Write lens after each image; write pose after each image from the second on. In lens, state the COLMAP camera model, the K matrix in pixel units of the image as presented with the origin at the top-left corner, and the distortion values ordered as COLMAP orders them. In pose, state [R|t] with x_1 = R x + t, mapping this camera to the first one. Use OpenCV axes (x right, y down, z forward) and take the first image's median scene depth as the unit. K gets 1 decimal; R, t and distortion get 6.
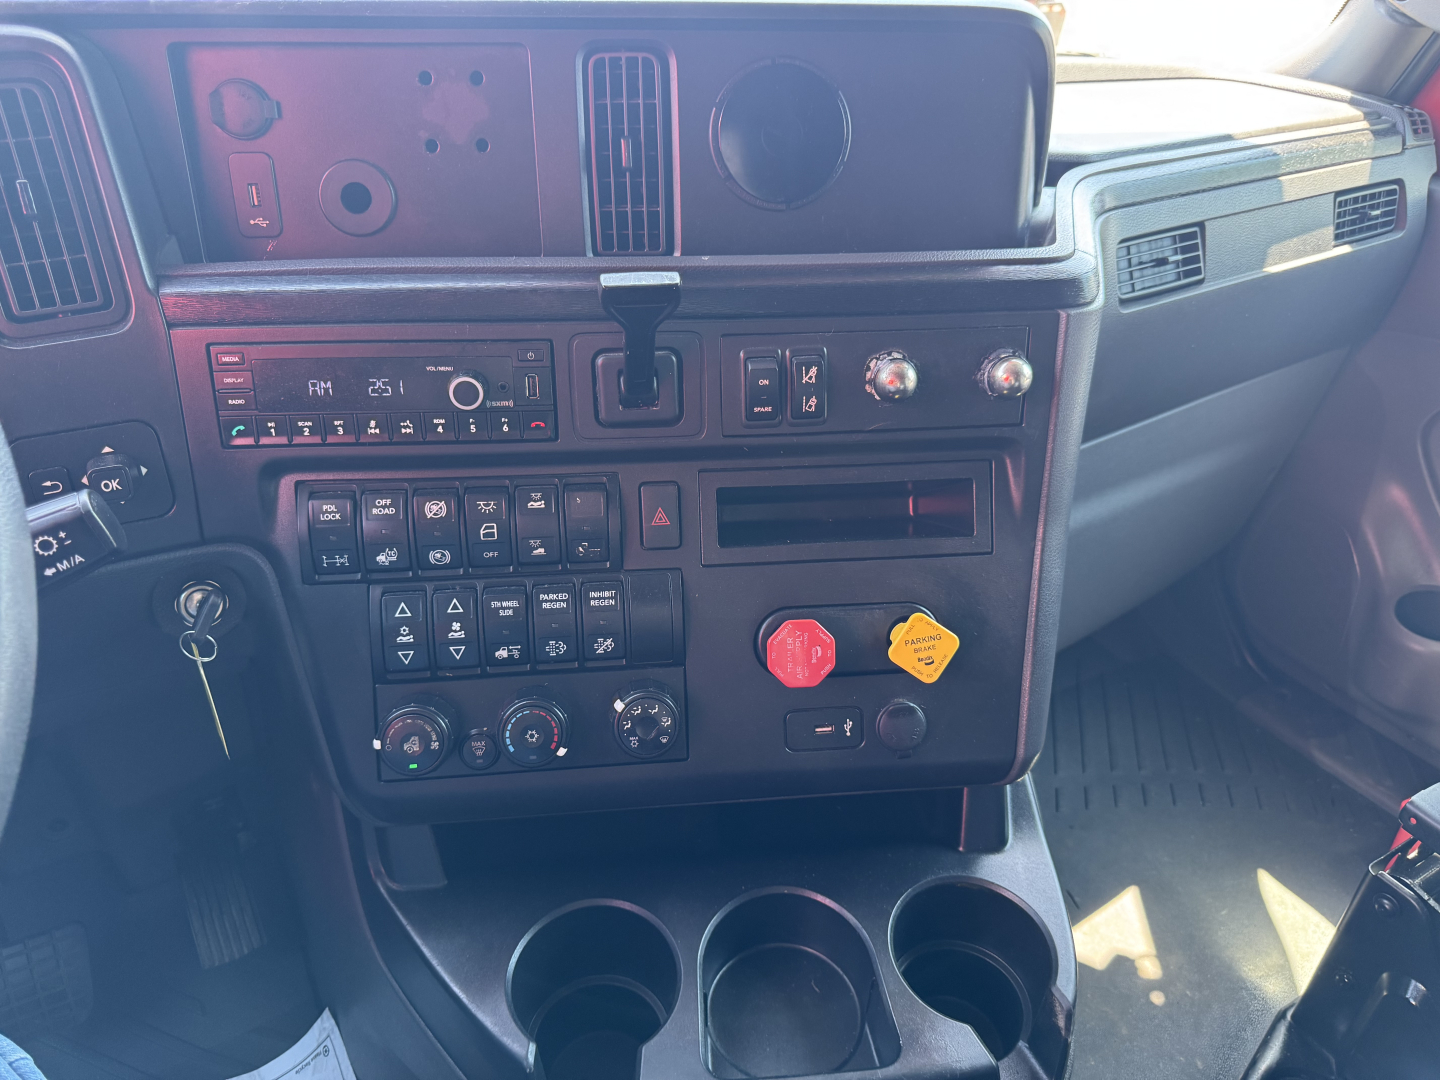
lens RADIAL K [[1020.6, 0, 720.0], [0, 1020.6, 540.0], [0, 0, 1]] dist [0.100066, -0.044544]
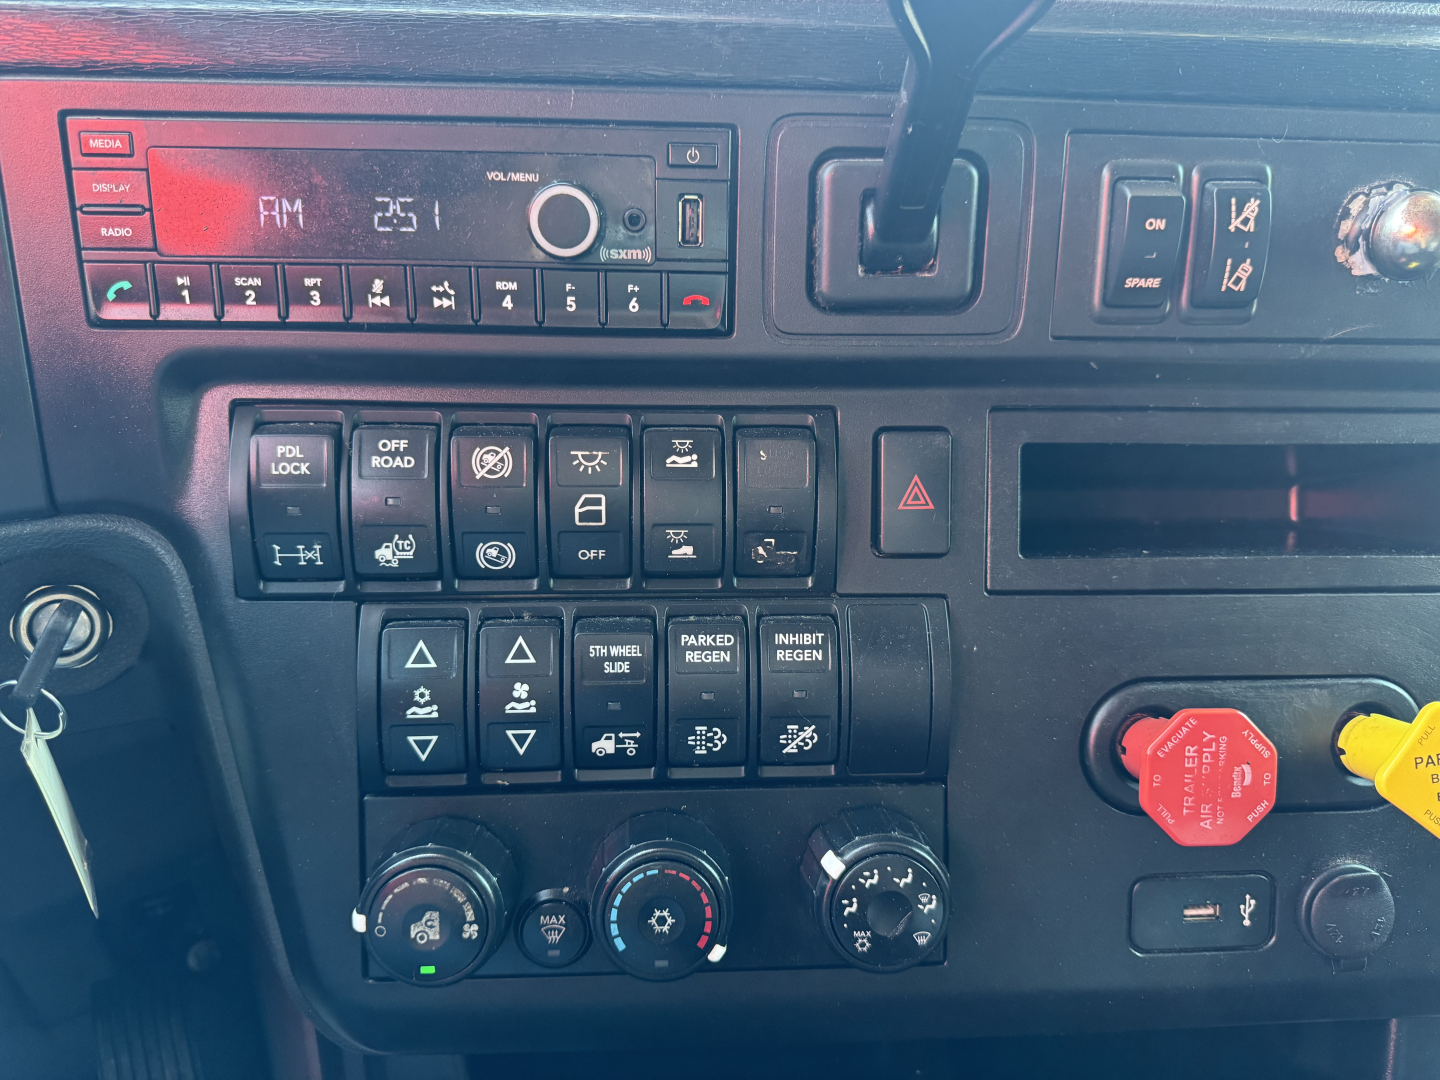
lens RADIAL K [[959.6, 0, 714.5], [0, 959.6, 532.3], [0, 0, 1]] dist [0.024373, -0.003148]
pose [[0.998567, 0.034311, -0.041075, -0.143524], [-0.035870, 0.998641, -0.037820, 0.019339], [0.039722, 0.039239, 0.998440, 0.523045]]
